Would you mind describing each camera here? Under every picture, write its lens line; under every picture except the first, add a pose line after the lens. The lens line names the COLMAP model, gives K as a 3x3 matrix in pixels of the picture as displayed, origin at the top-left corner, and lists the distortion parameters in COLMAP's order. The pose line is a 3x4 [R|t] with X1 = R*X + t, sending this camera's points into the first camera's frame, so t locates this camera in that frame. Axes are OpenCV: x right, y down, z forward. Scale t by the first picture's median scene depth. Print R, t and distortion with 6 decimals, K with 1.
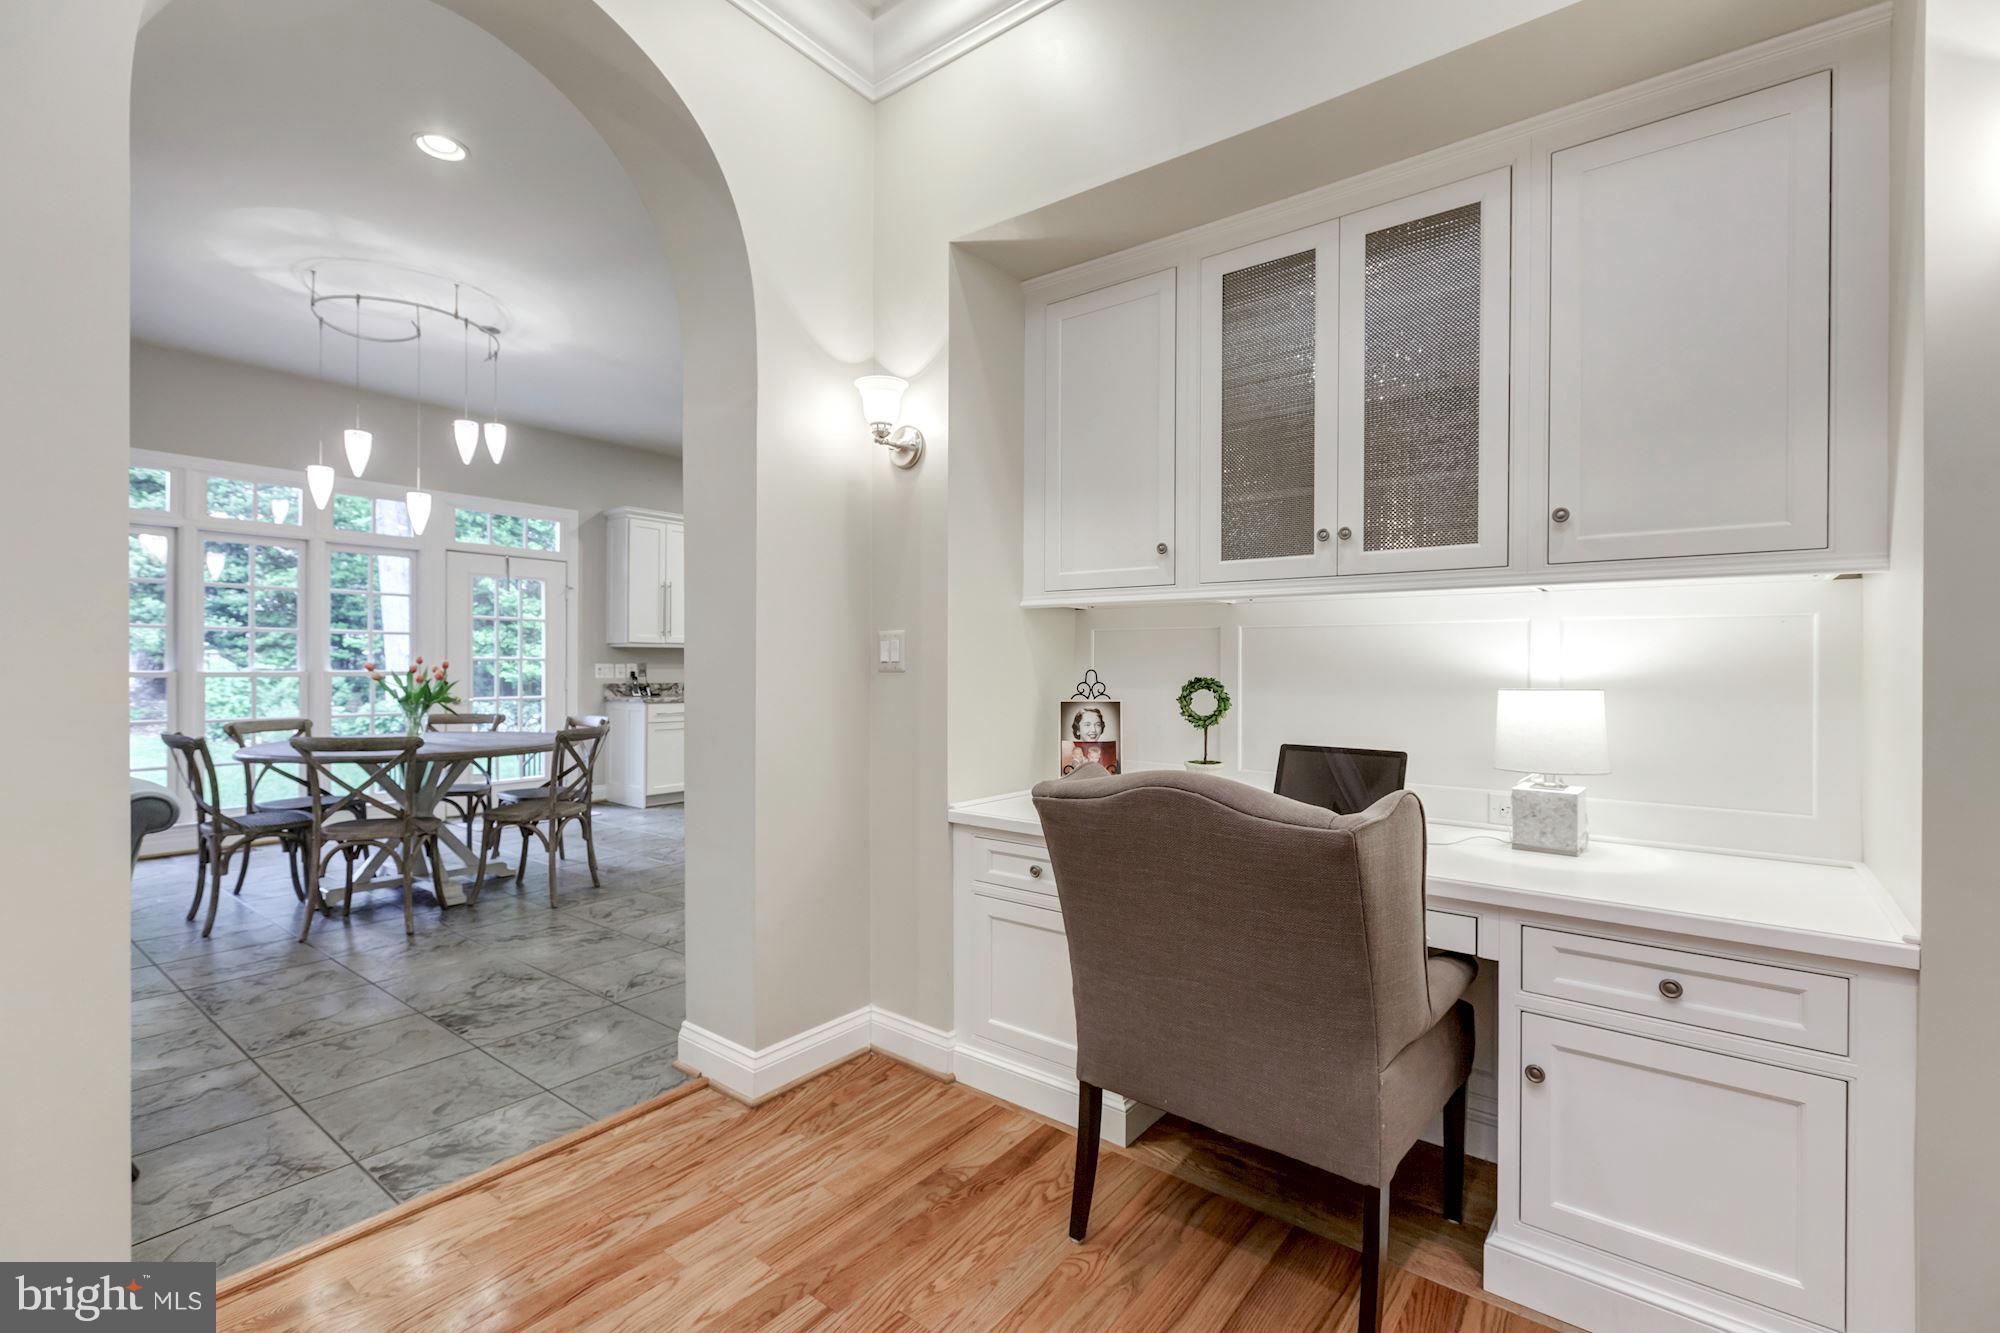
lens RADIAL K [[884.5, 0, 1004.1], [0, 884.5, 666.3], [0, 0, 1]] dist [0.000422, 0.000727]
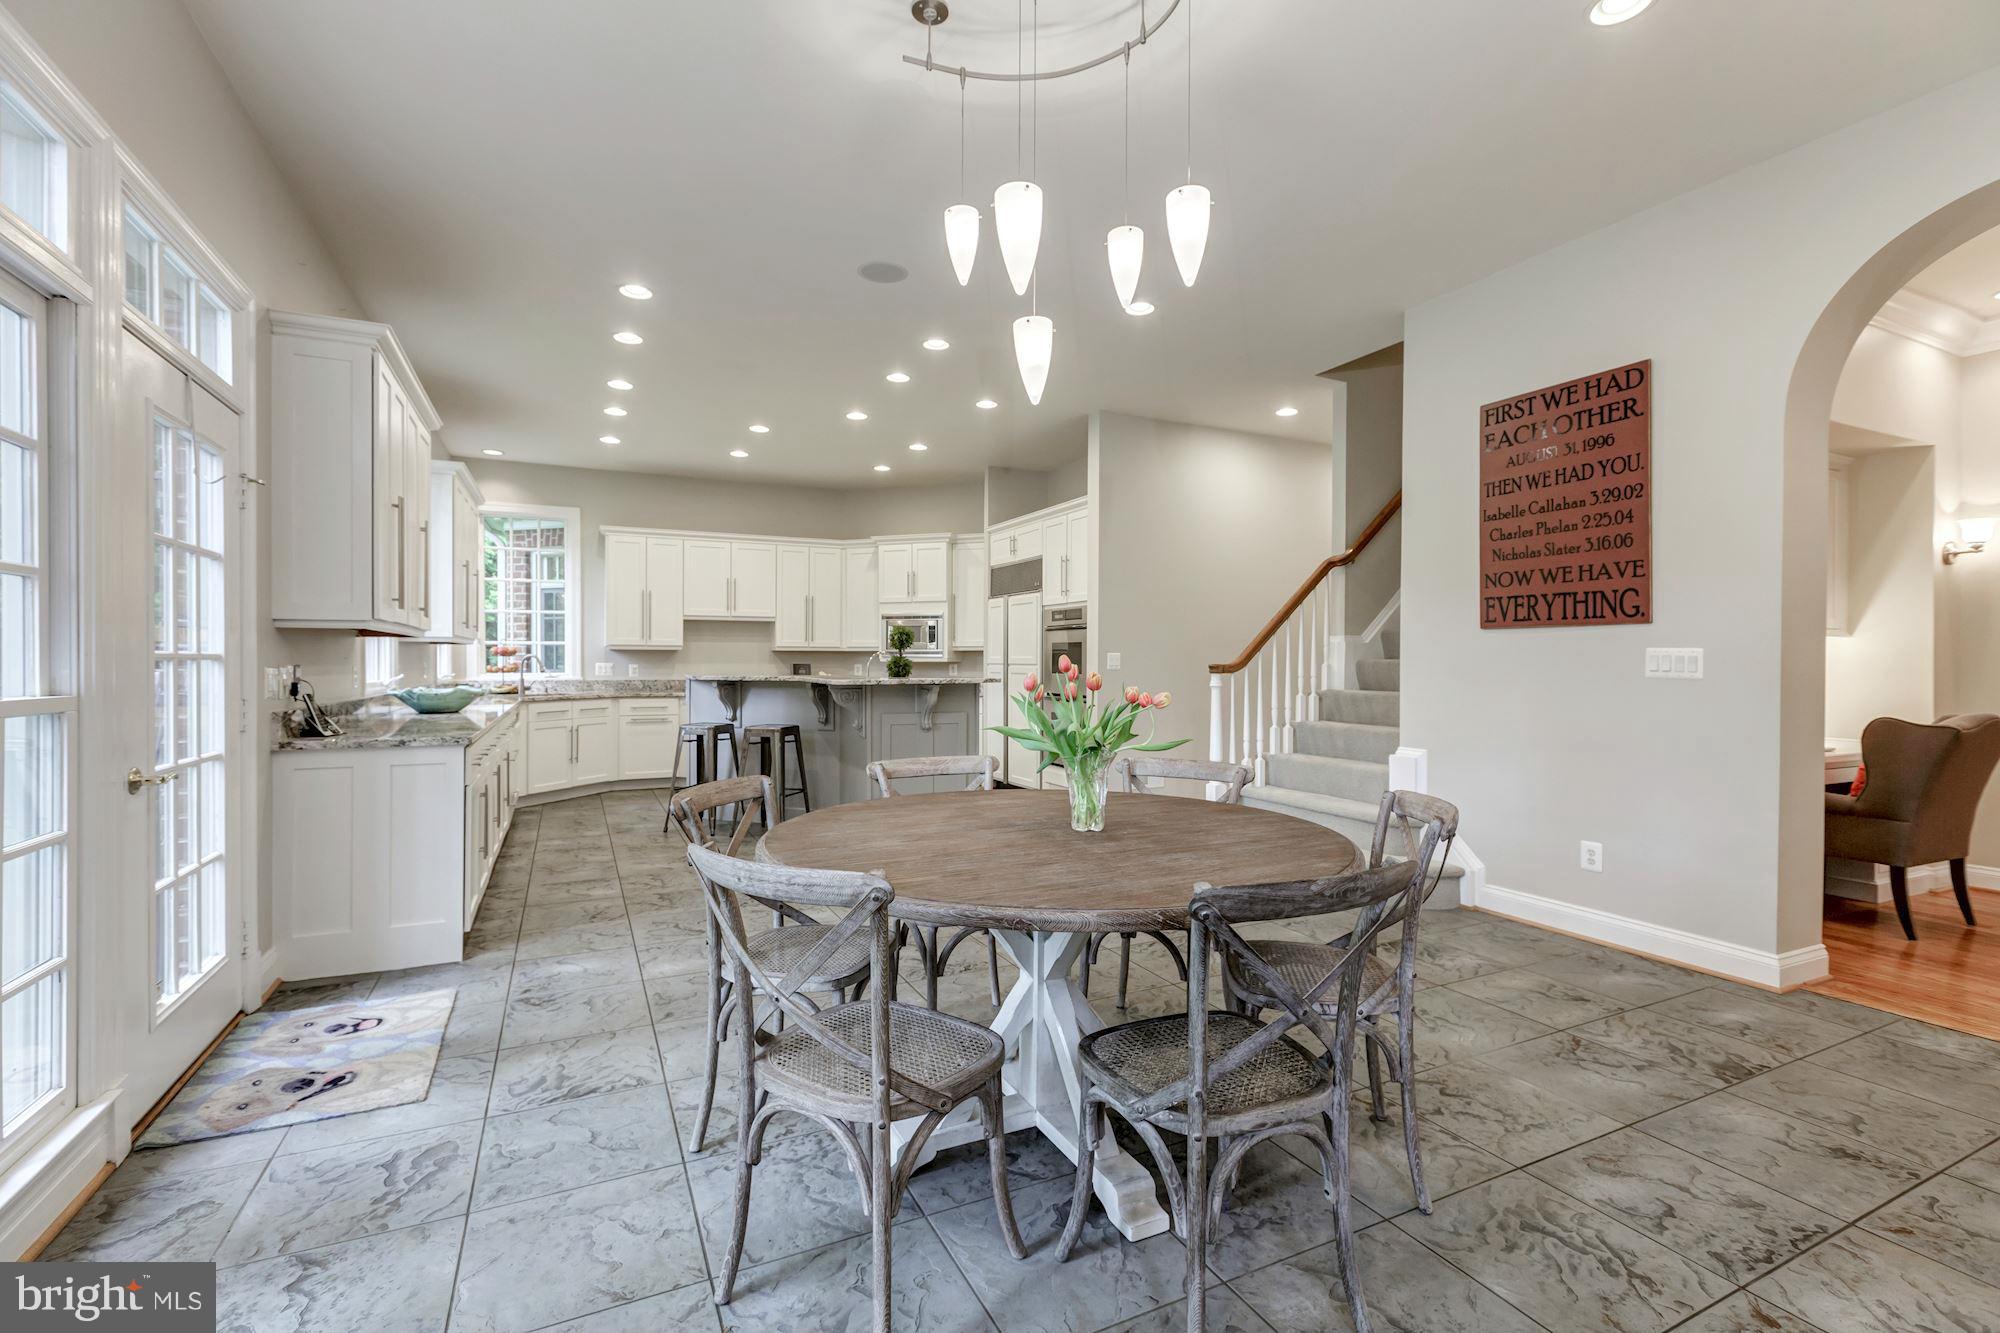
lens RADIAL K [[884.5, 0, 1003.0], [0, 884.5, 664.6], [0, 0, 1]] dist [0.000422, 0.000727]
pose [[0.445822, -0.008482, 0.895081, -1.017999], [0.000888, 0.999959, 0.009033, -0.011067], [-0.895121, -0.003232, 0.445811, 0.736637]]
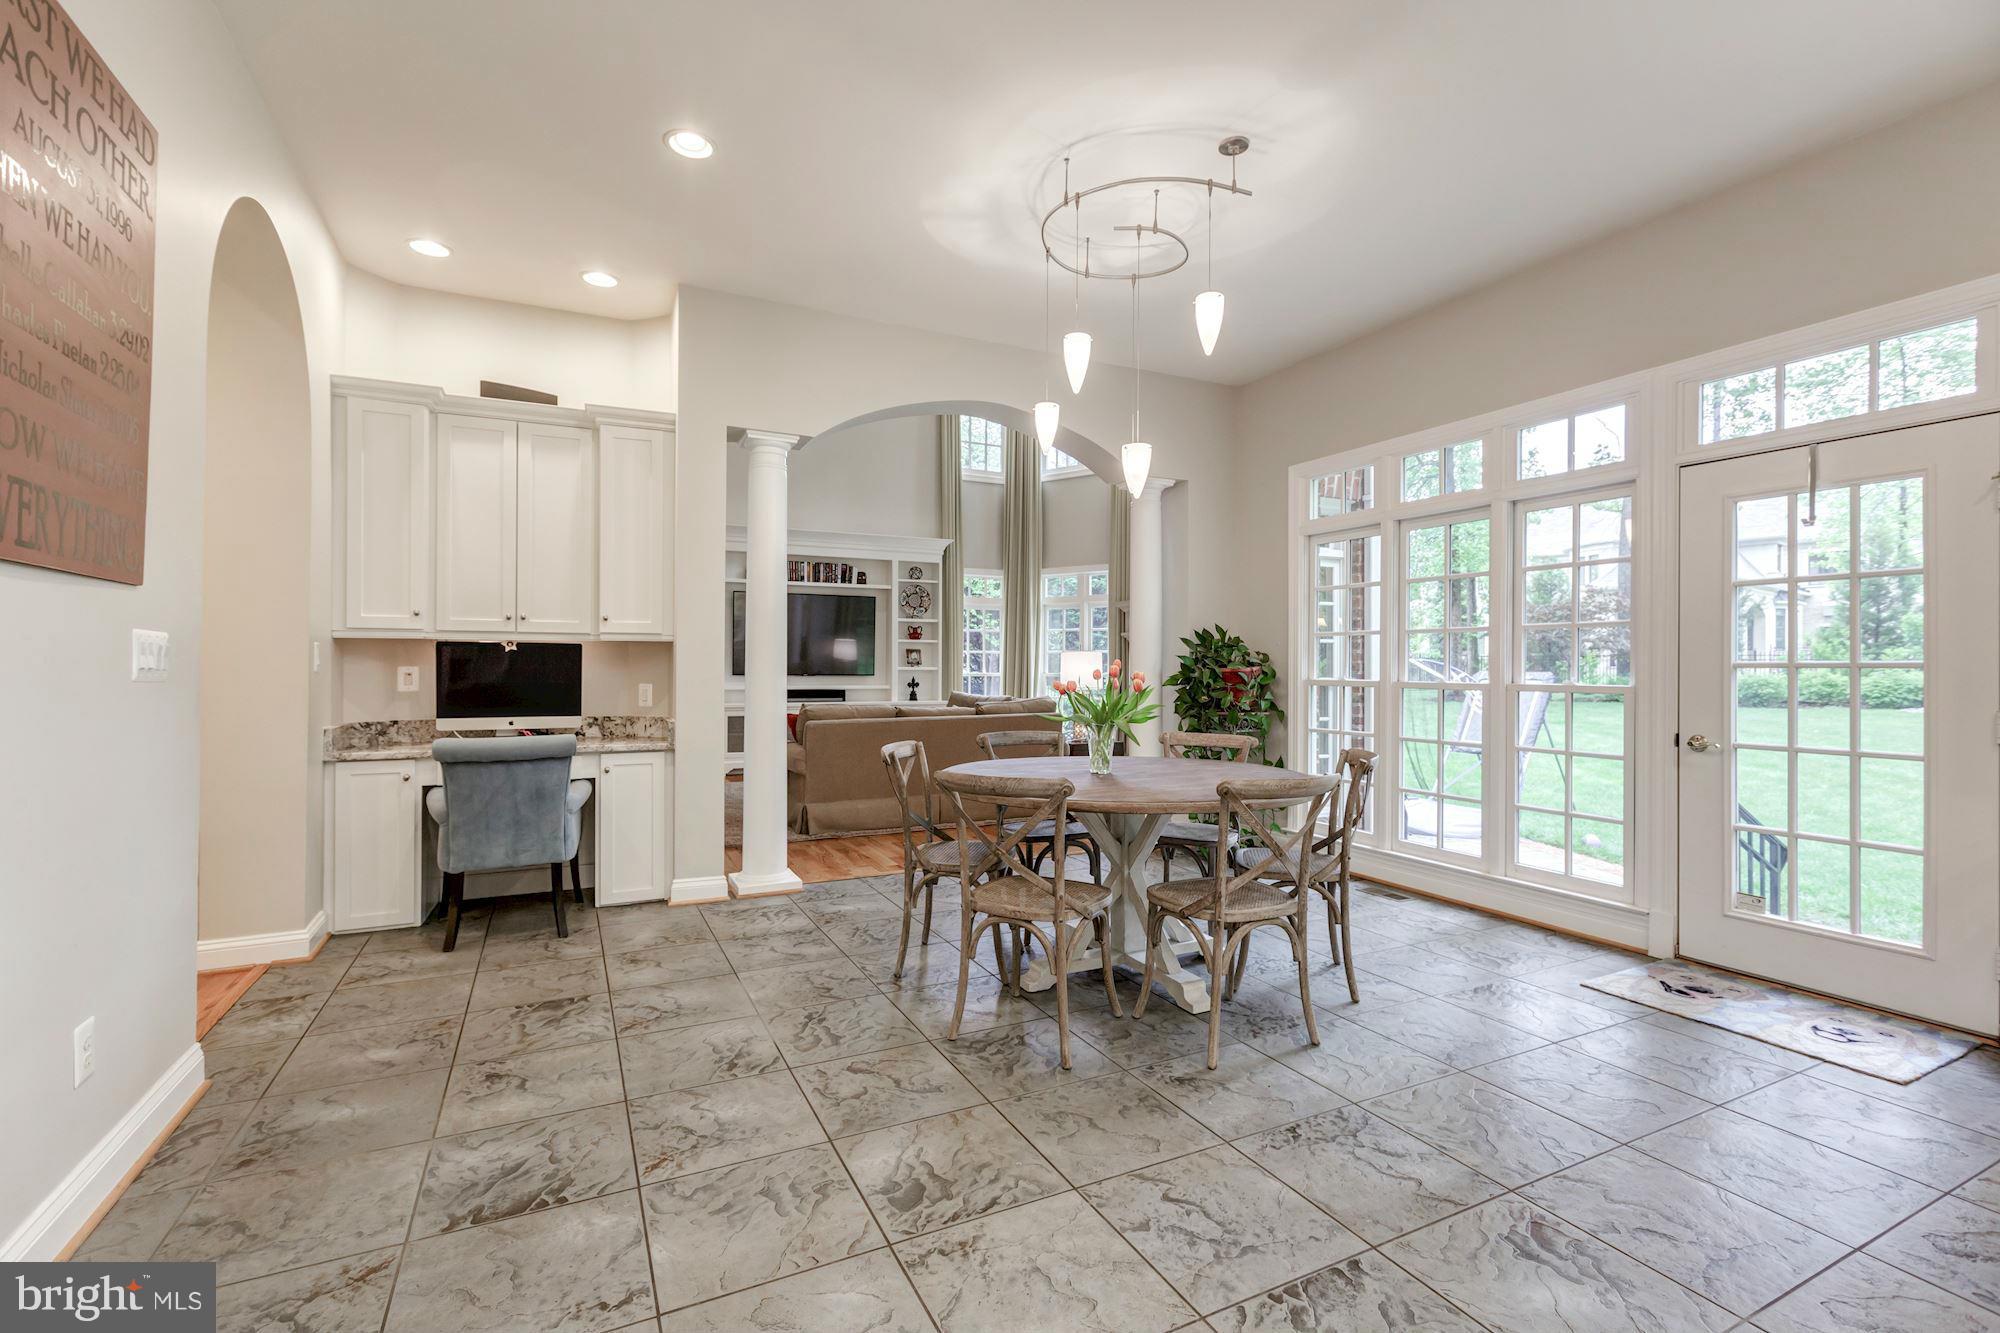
lens RADIAL K [[884.5, 0, 1003.4], [0, 884.5, 662.5], [0, 0, 1]] dist [0.000422, 0.000727]
pose [[-0.437669, -0.011073, -0.899068, 0.059872], [-0.009446, 0.999926, -0.007717, -0.003017], [0.899087, 0.005115, -0.437741, 1.132389]]
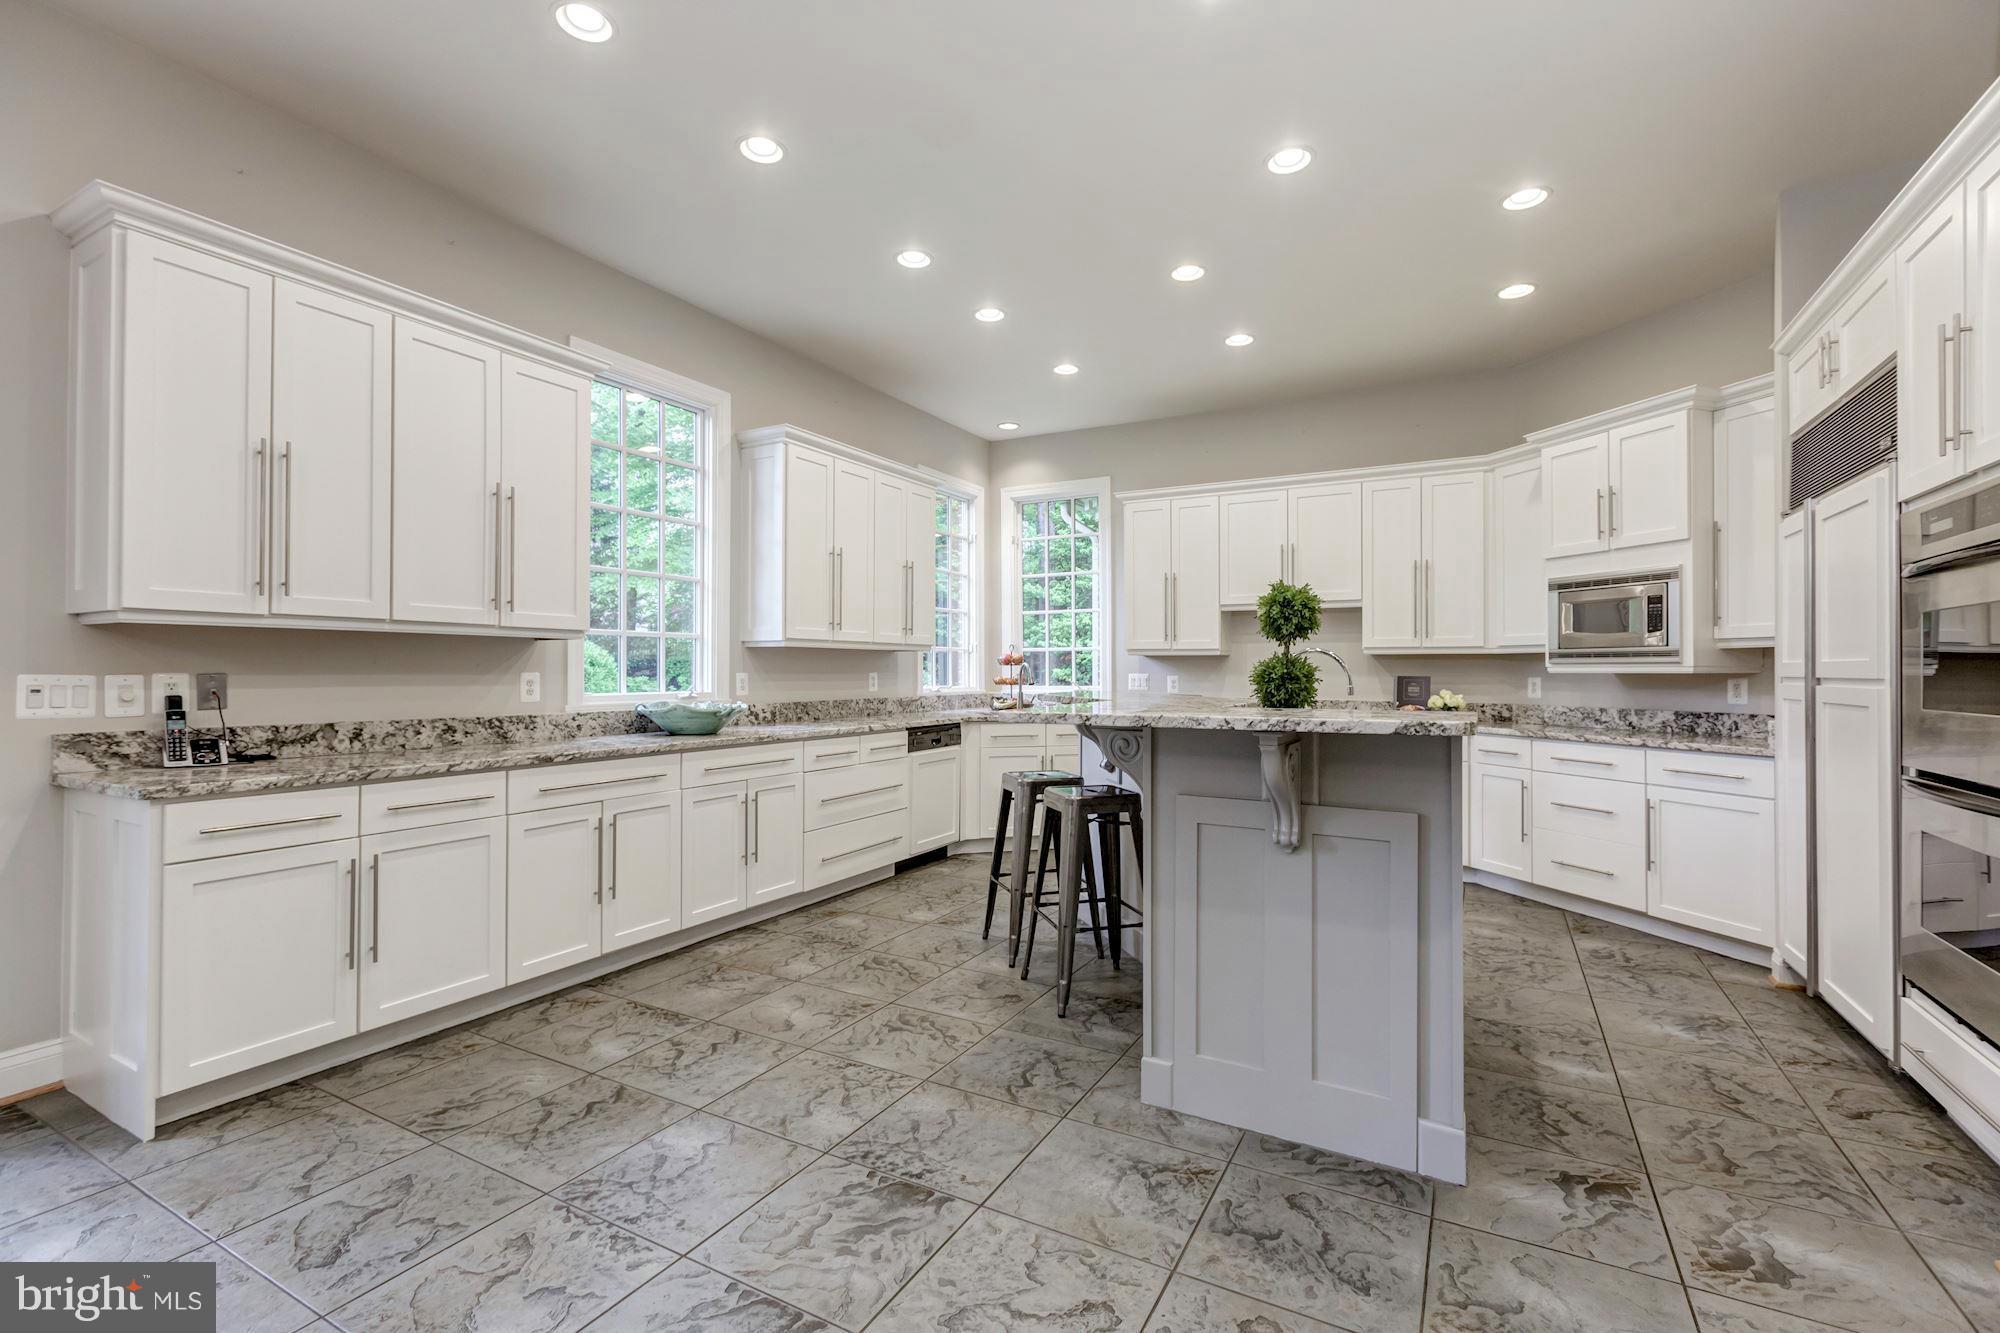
lens RADIAL K [[884.5, 0, 1001.5], [0, 884.5, 663.4], [0, 0, 1]] dist [0.000422, 0.000727]
pose [[0.988728, -0.002655, 0.149698, -0.224983], [0.003892, 0.999961, -0.007969, -0.004772], [-0.149671, 0.008462, 0.988700, 0.927220]]
